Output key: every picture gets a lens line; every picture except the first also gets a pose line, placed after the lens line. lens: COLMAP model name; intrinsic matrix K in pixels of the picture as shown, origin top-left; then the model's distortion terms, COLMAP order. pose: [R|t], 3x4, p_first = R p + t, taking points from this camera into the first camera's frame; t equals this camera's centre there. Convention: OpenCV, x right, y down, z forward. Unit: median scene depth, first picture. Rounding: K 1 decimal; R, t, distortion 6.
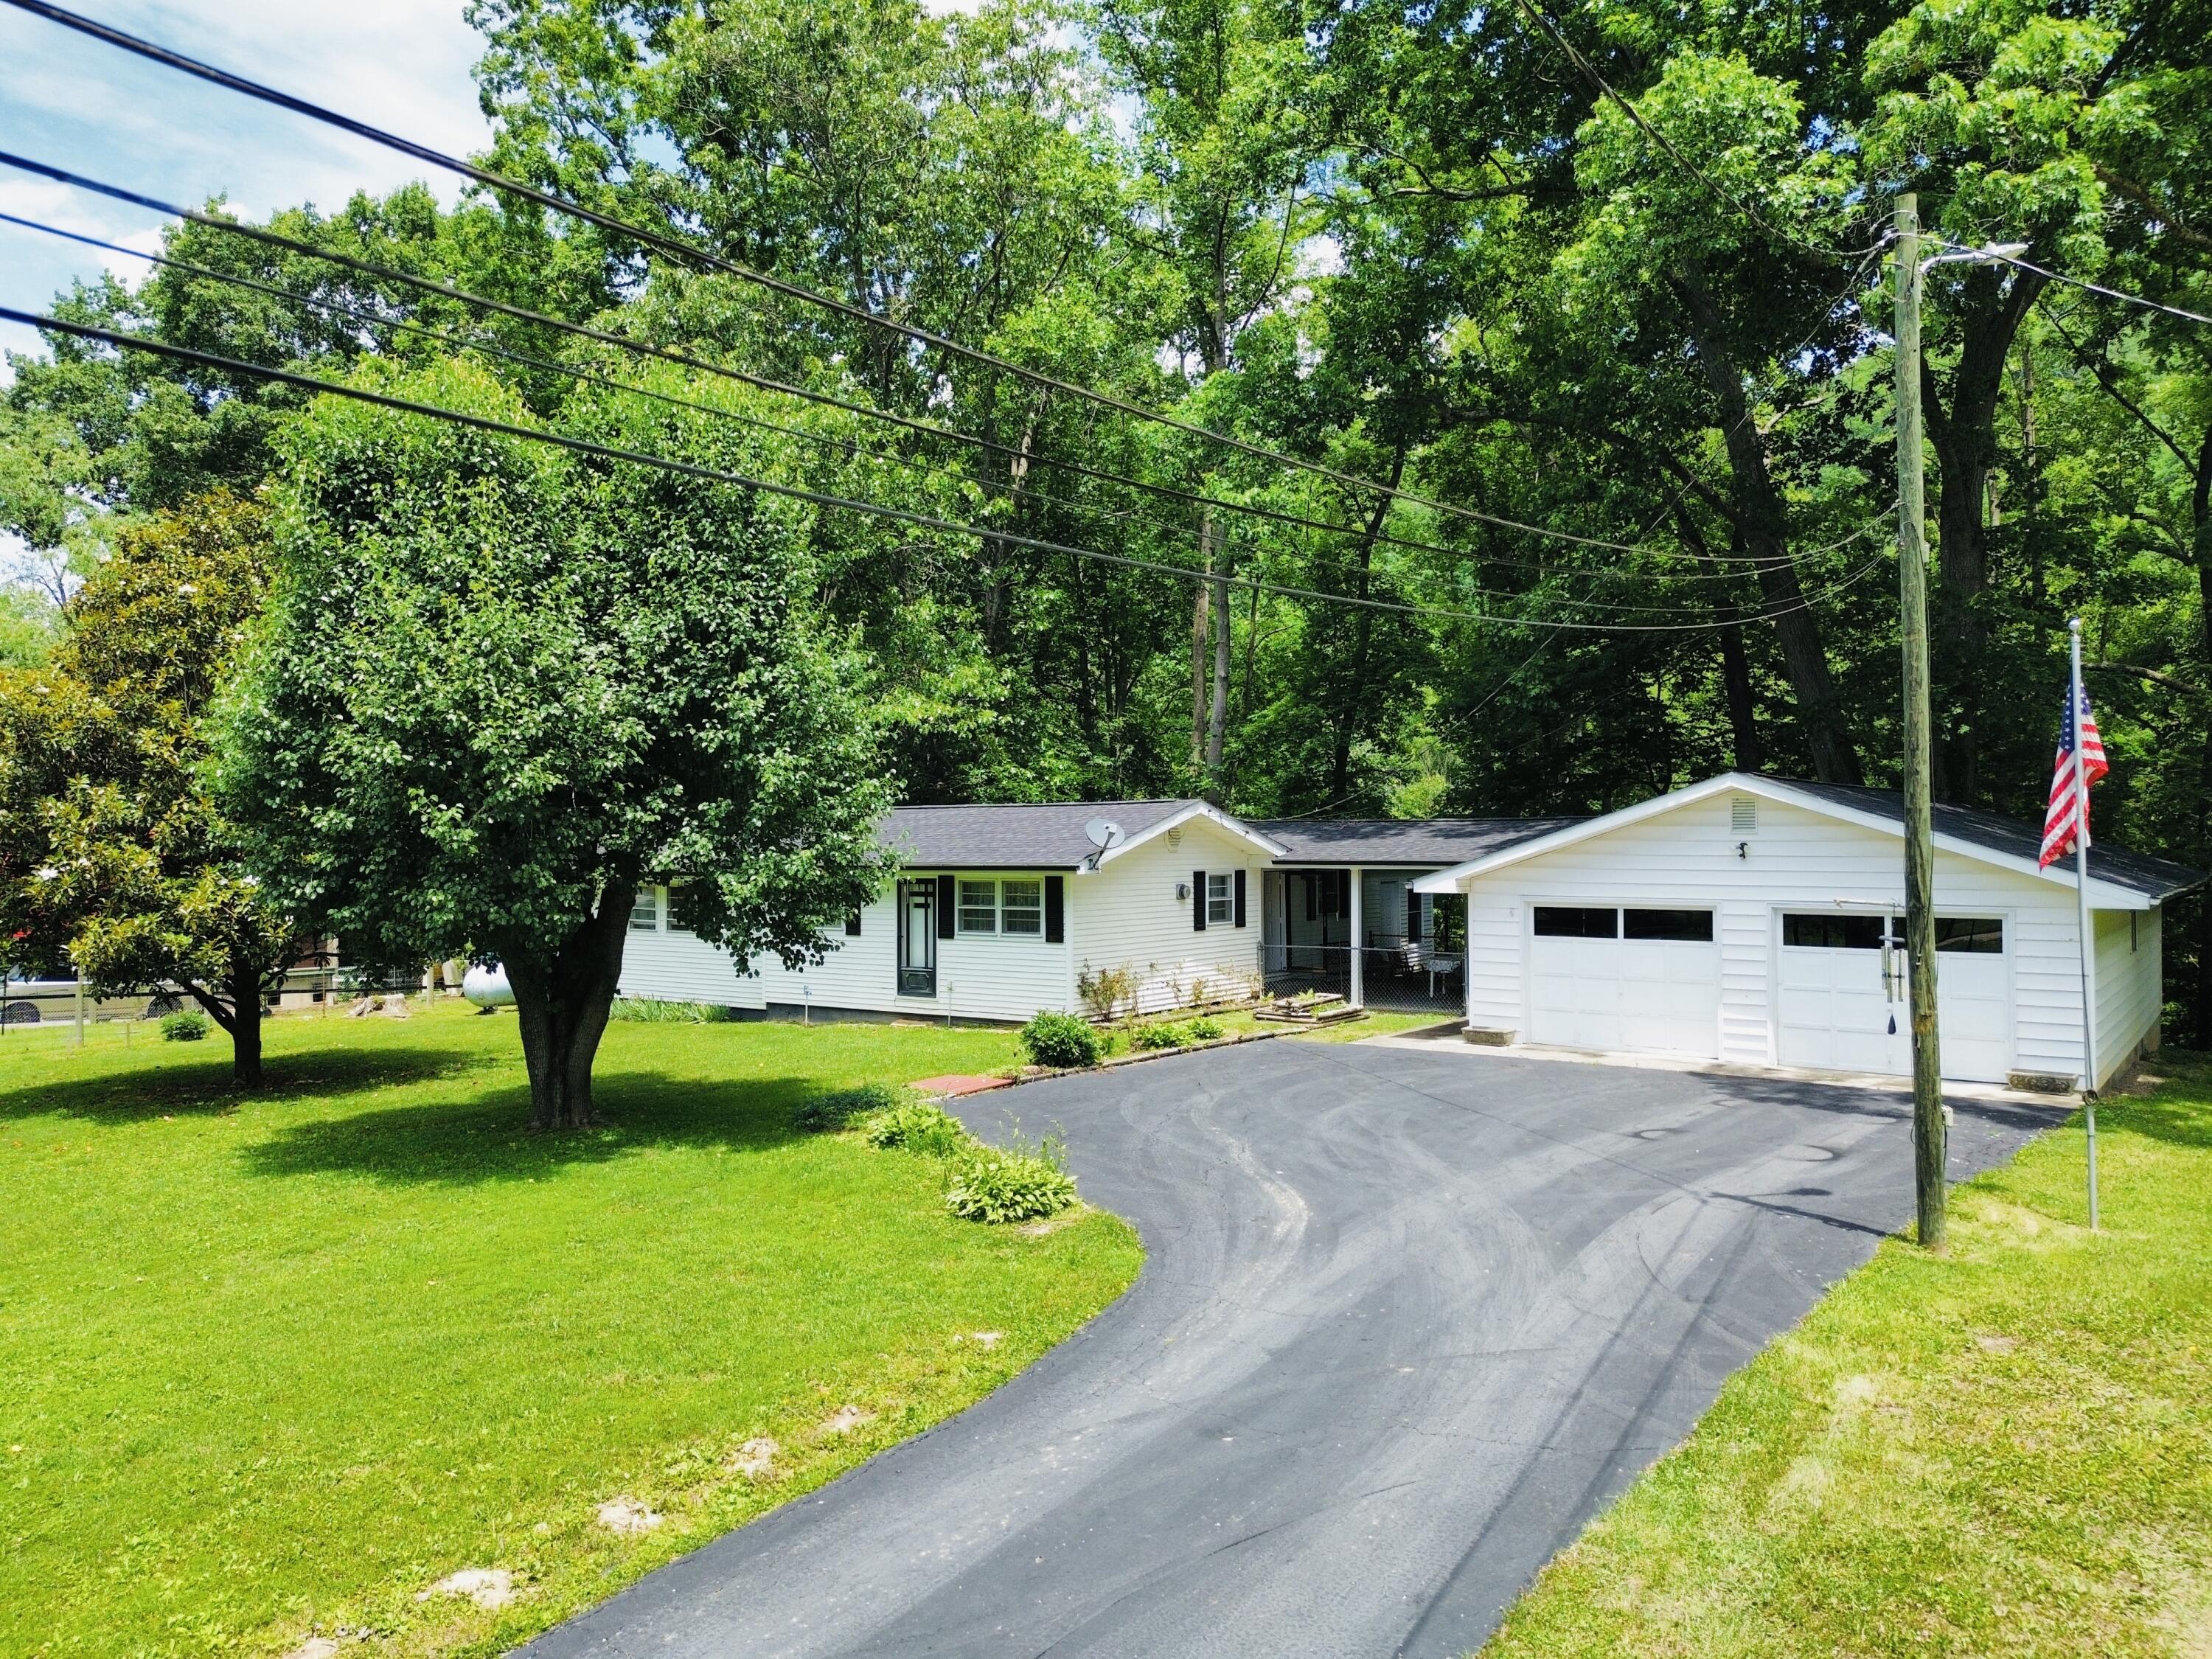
lens RADIAL K [[1592.6, 0, 1107.7], [0, 1592.6, 768.2], [0, 0, 1]] dist [0.050993, -0.036364]
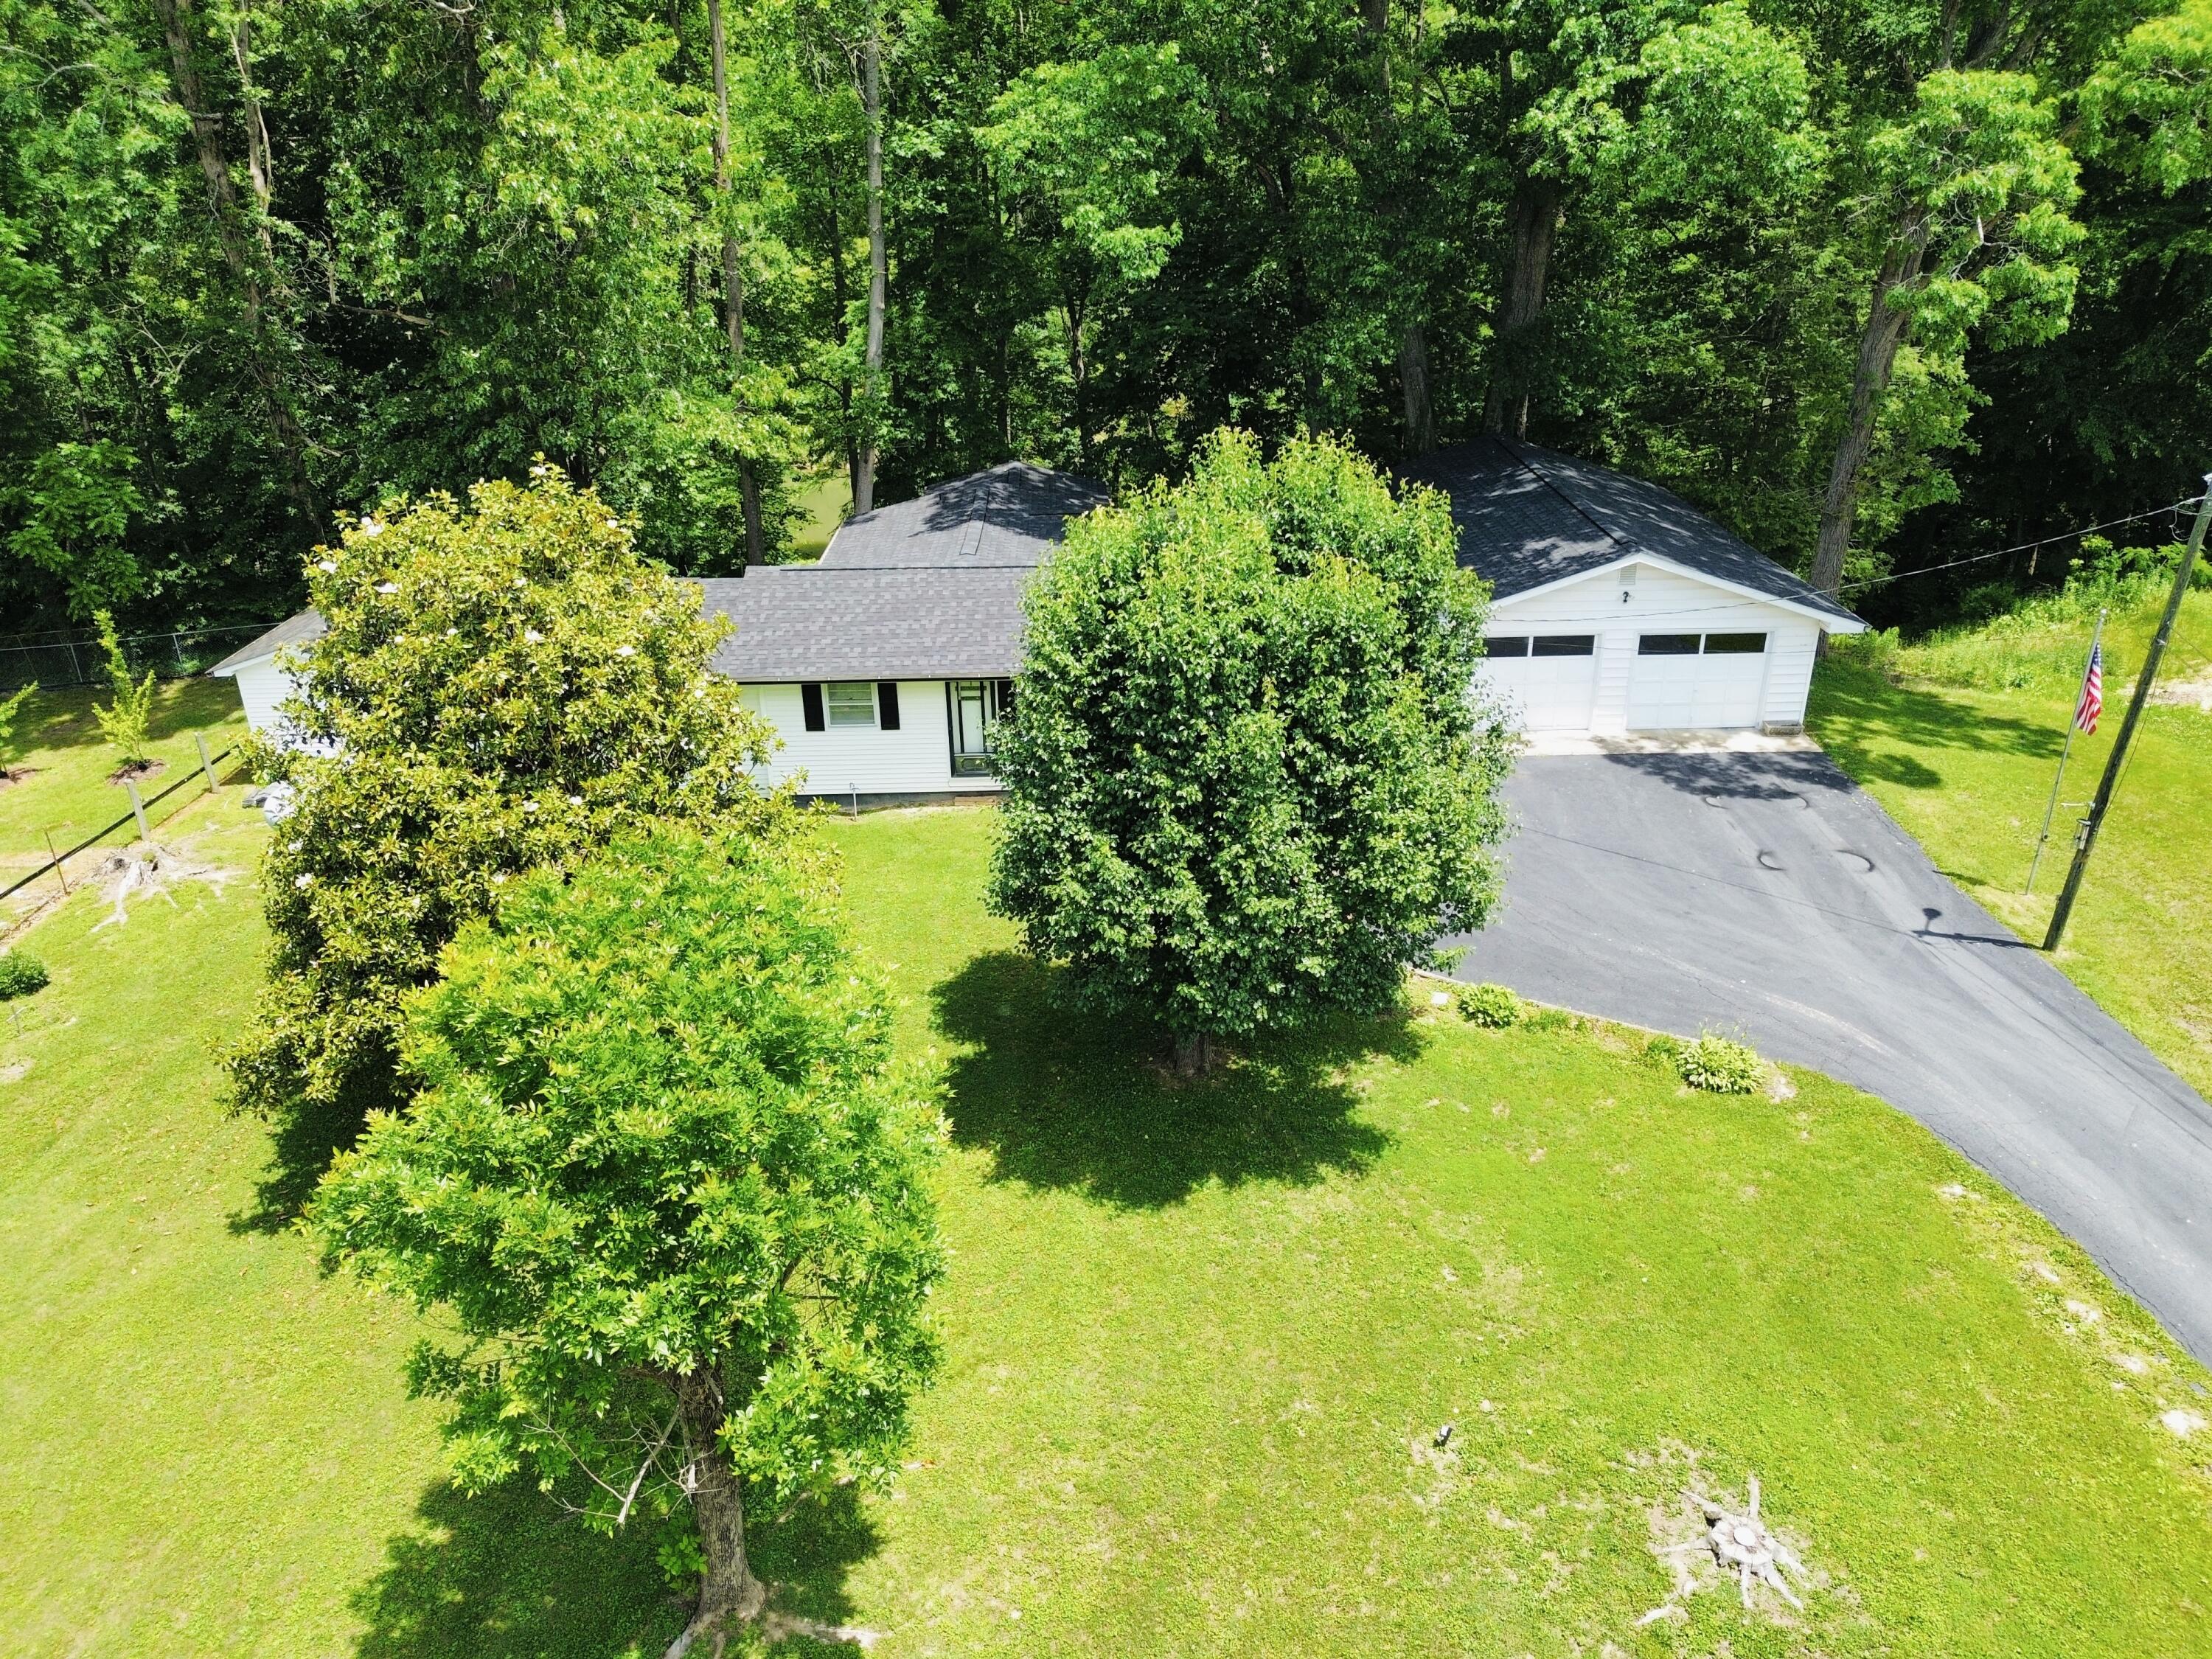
lens RADIAL K [[1592.6, 0, 1107.7], [0, 1592.6, 768.2], [0, 0, 1]] dist [0.050993, -0.036364]
pose [[0.801654, -0.236977, 0.548810, -0.760410], [-0.009195, 0.913072, 0.407696, -0.370556], [-0.597717, -0.331877, 0.729789, 0.143870]]
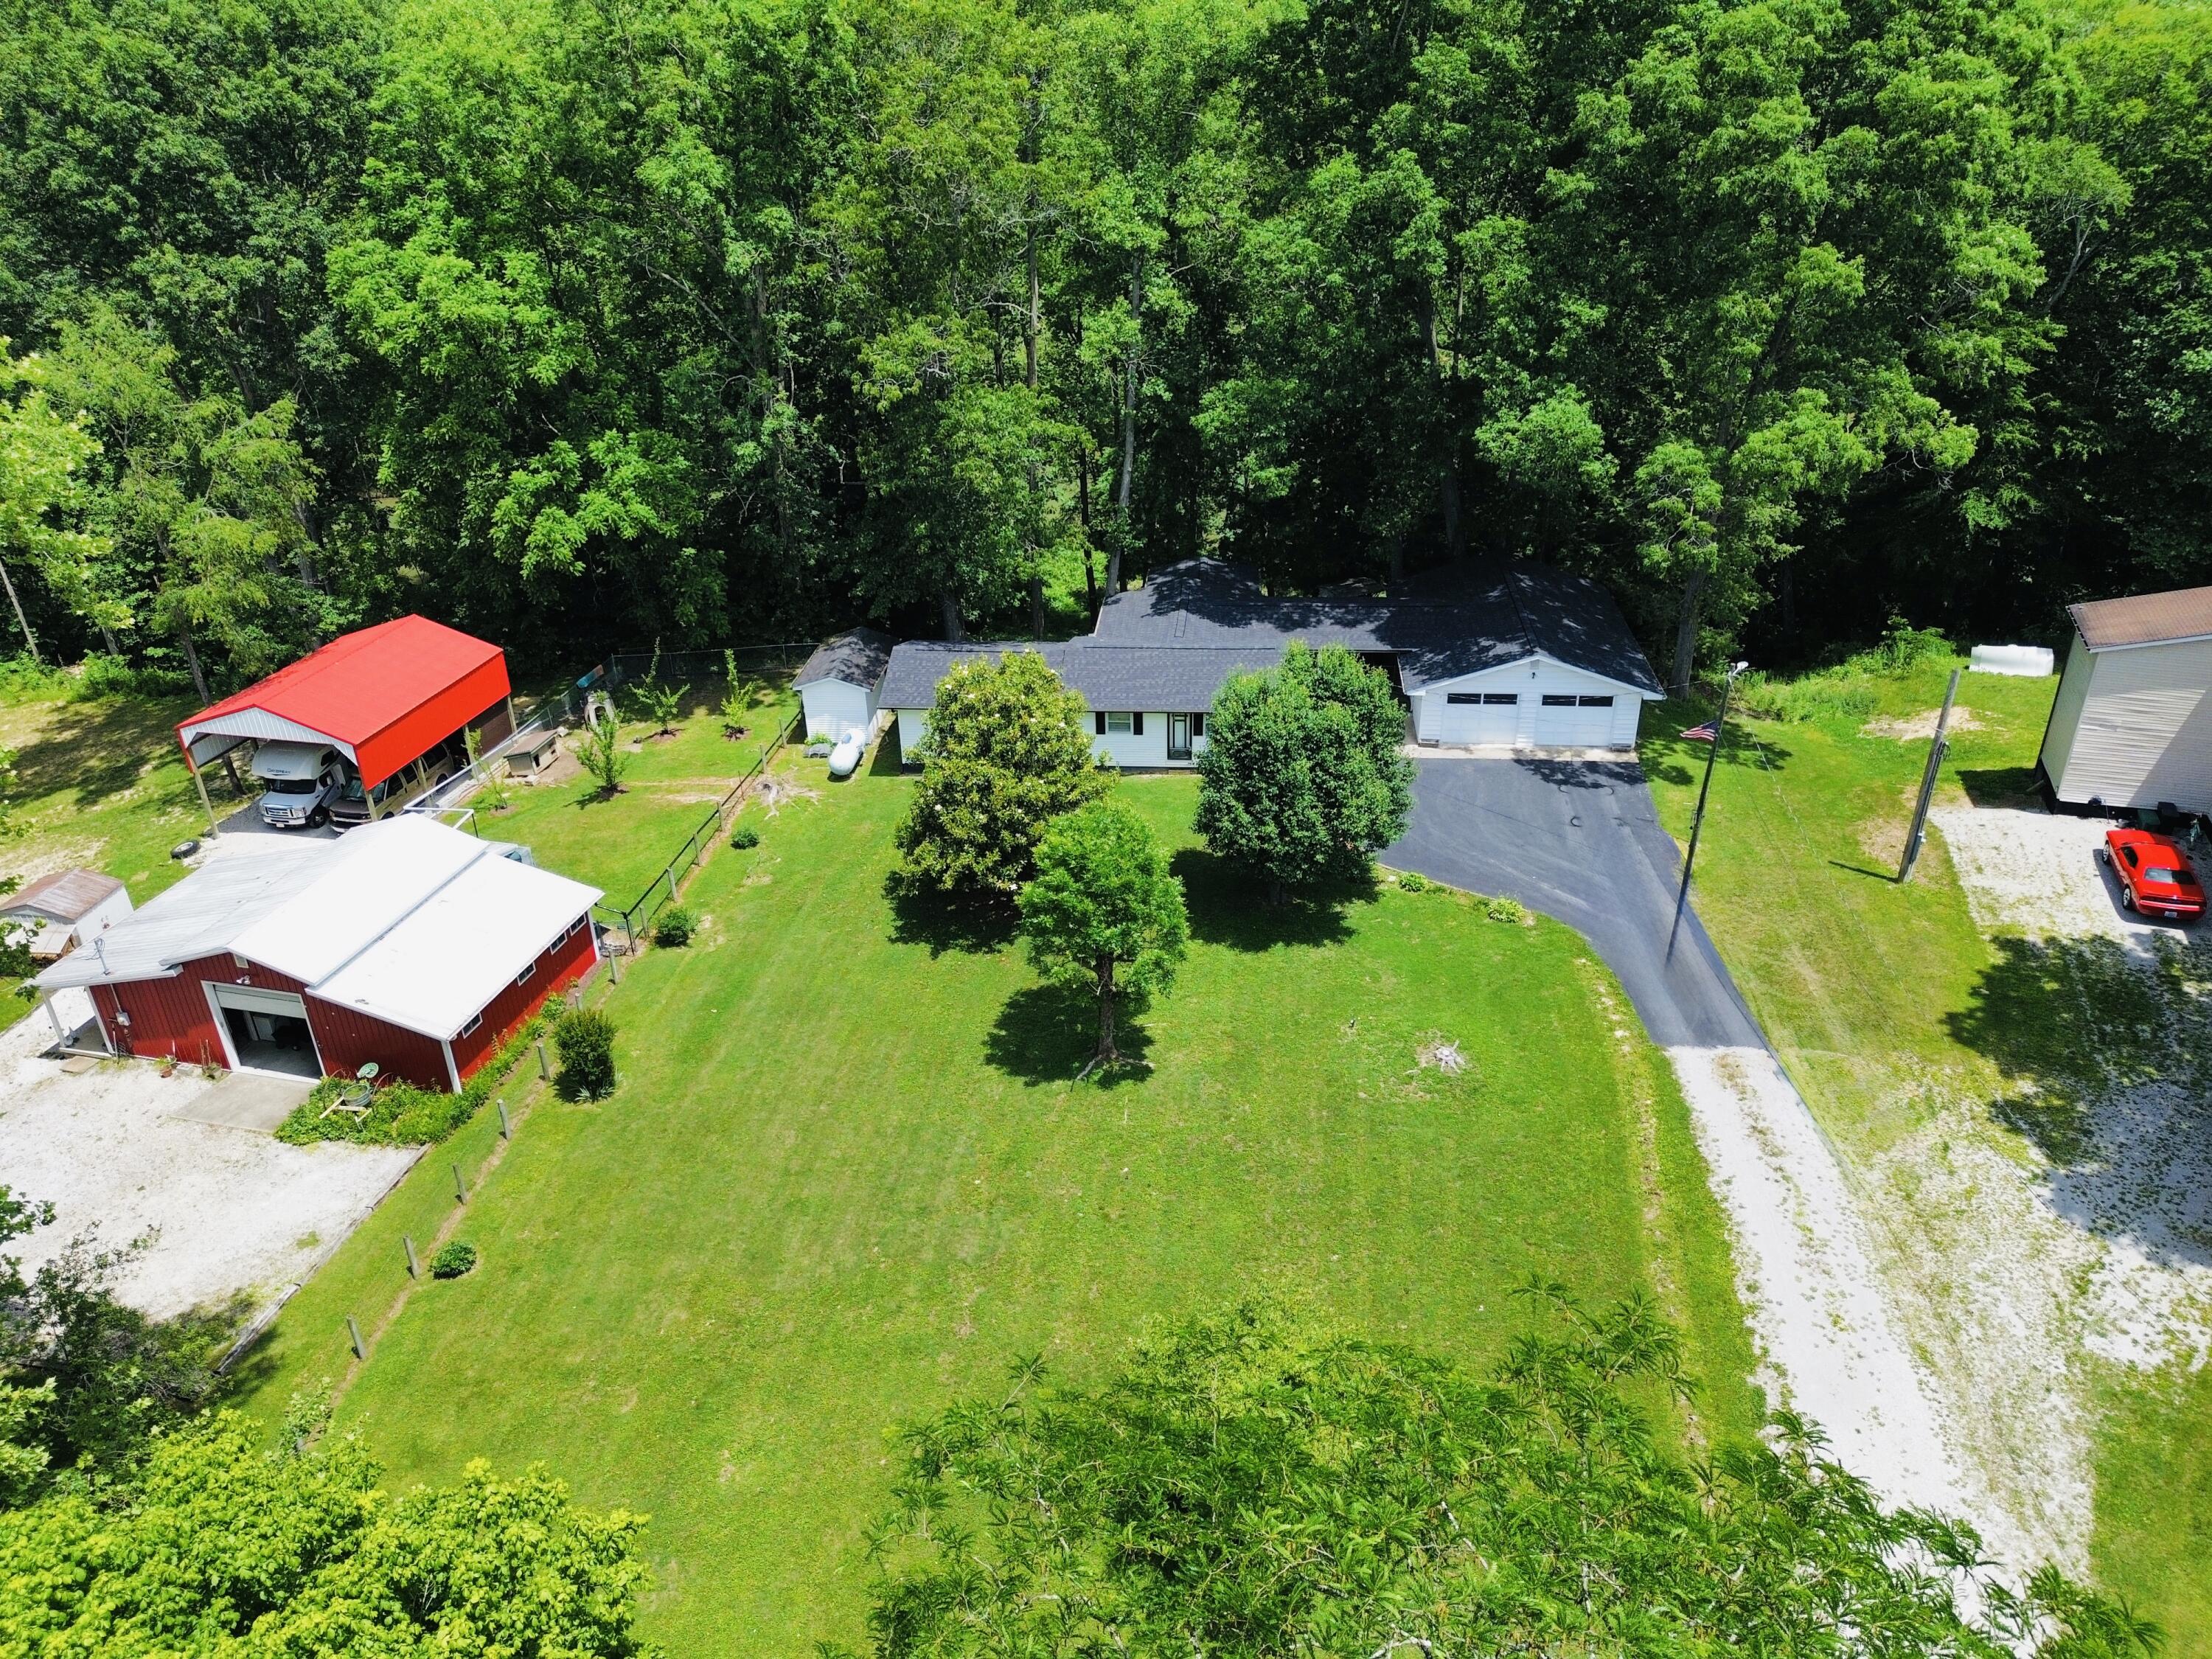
lens RADIAL K [[1592.6, 0, 1107.7], [0, 1592.6, 768.2], [0, 0, 1]] dist [0.050993, -0.036364]
pose [[0.858821, -0.232973, 0.456235, -1.371241], [-0.003913, 0.887594, 0.460610, -0.966473], [-0.512261, -0.397367, 0.761372, -0.694342]]
